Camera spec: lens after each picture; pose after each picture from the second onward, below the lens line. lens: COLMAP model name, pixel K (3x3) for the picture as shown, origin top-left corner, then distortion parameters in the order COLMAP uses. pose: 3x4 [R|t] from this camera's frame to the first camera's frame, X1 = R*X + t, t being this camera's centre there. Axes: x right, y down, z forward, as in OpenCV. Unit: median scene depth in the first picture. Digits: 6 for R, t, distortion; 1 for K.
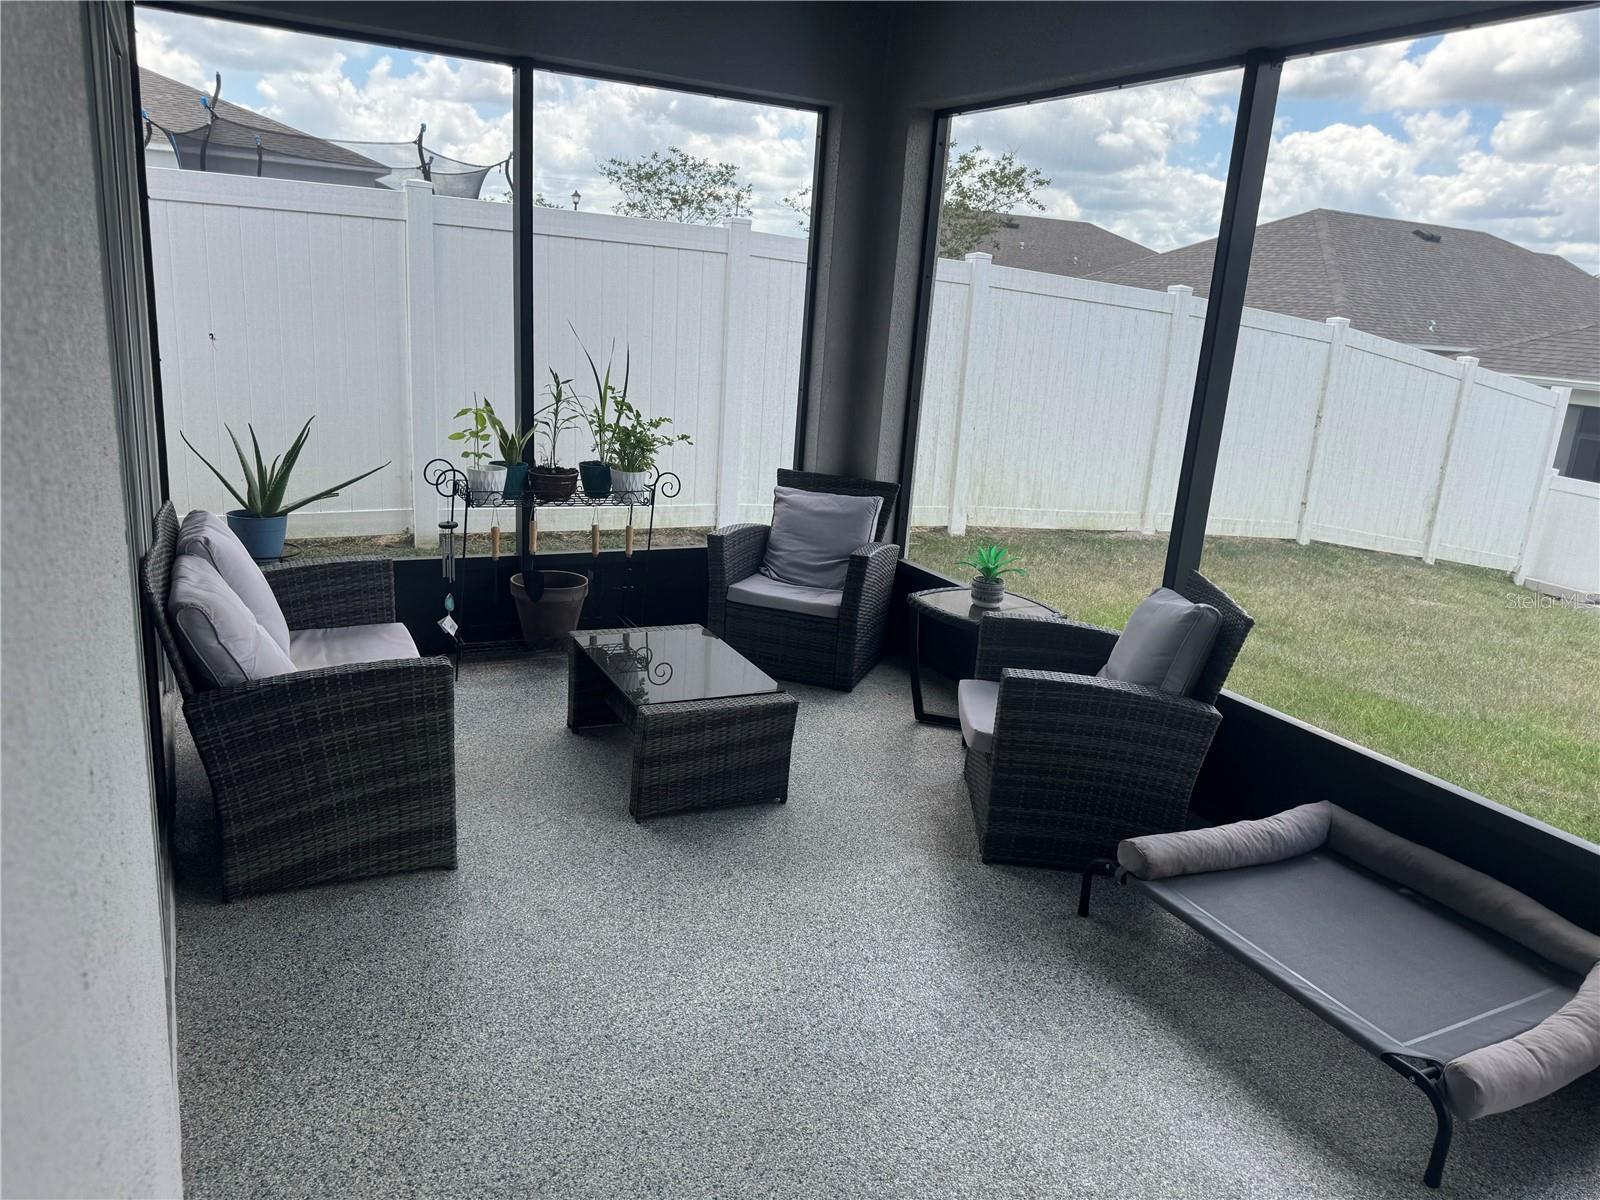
lens RADIAL K [[1132.7, 0, 800.9], [0, 1132.7, 596.3], [0, 0, 1]] dist [0.042456, -0.042734]
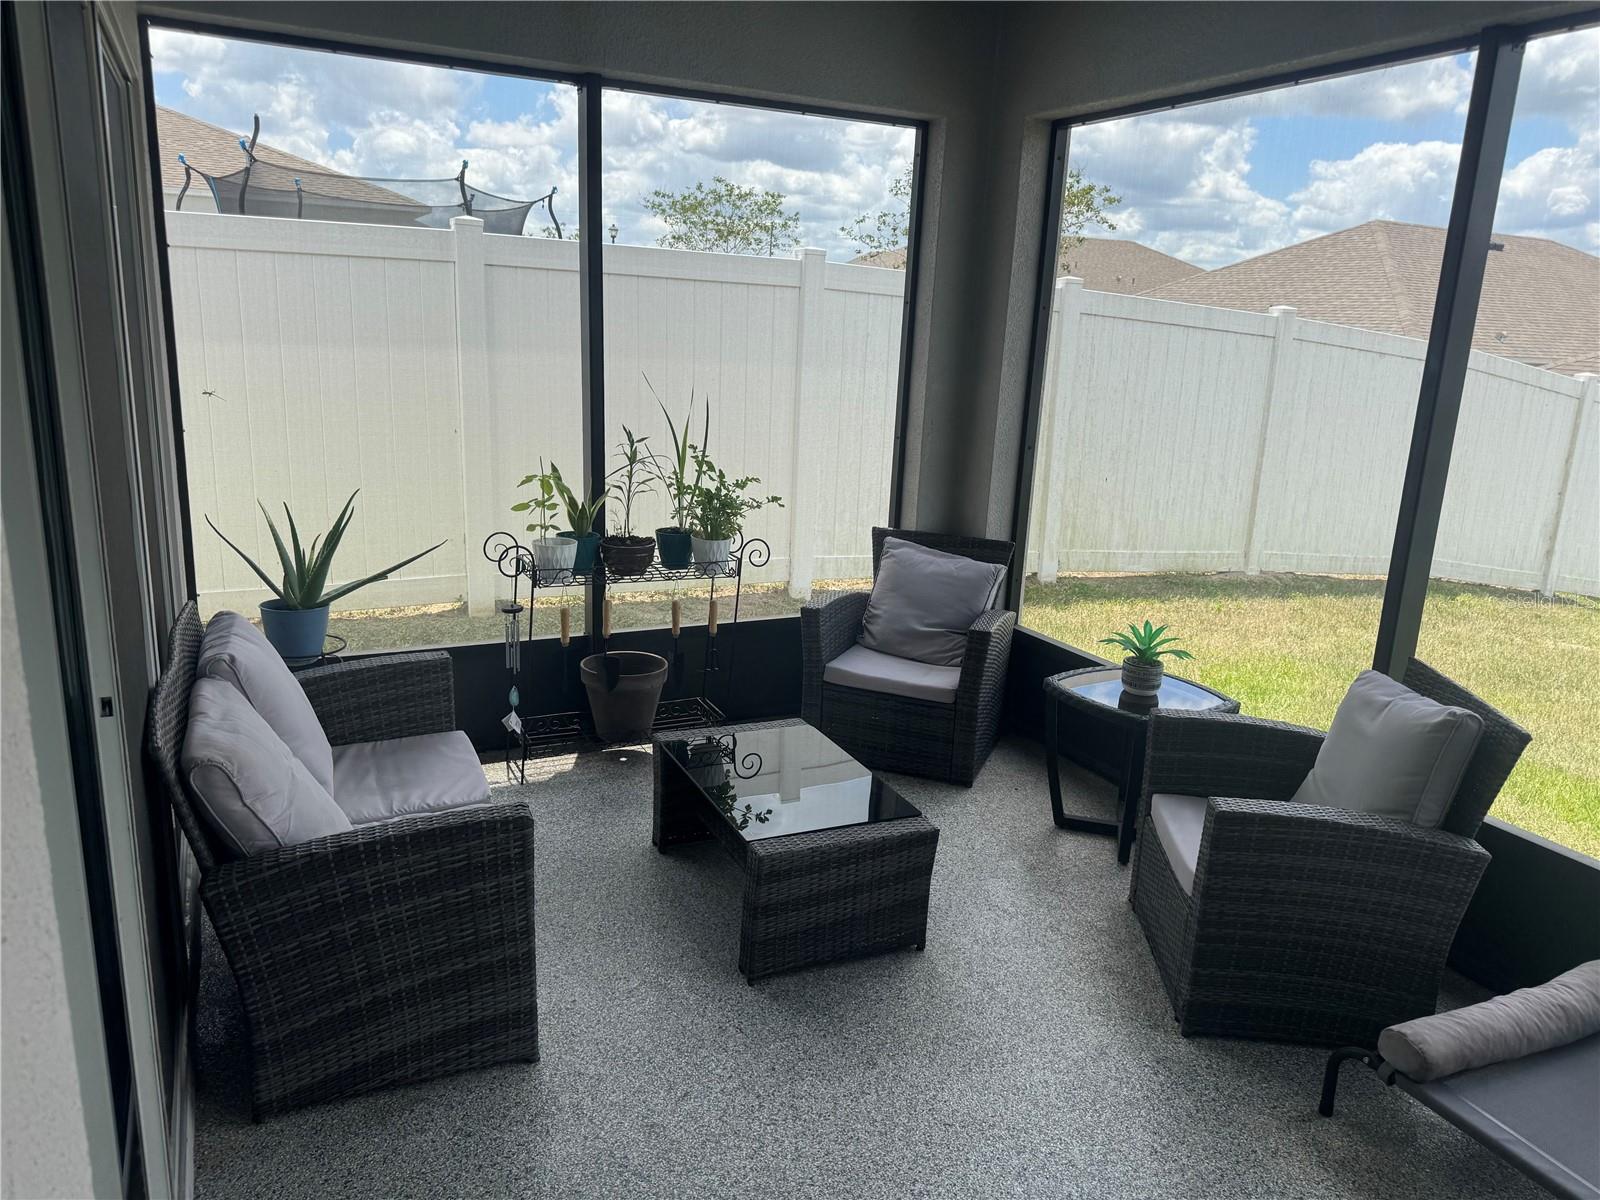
lens RADIAL K [[1132.7, 0, 804.2], [0, 1132.7, 598.3], [0, 0, 1]] dist [0.042456, -0.042734]
pose [[0.999343, -0.019344, -0.030651, -0.059231], [0.018737, 0.999625, -0.019962, -0.049272], [0.031026, 0.019375, 0.999331, 0.136380]]
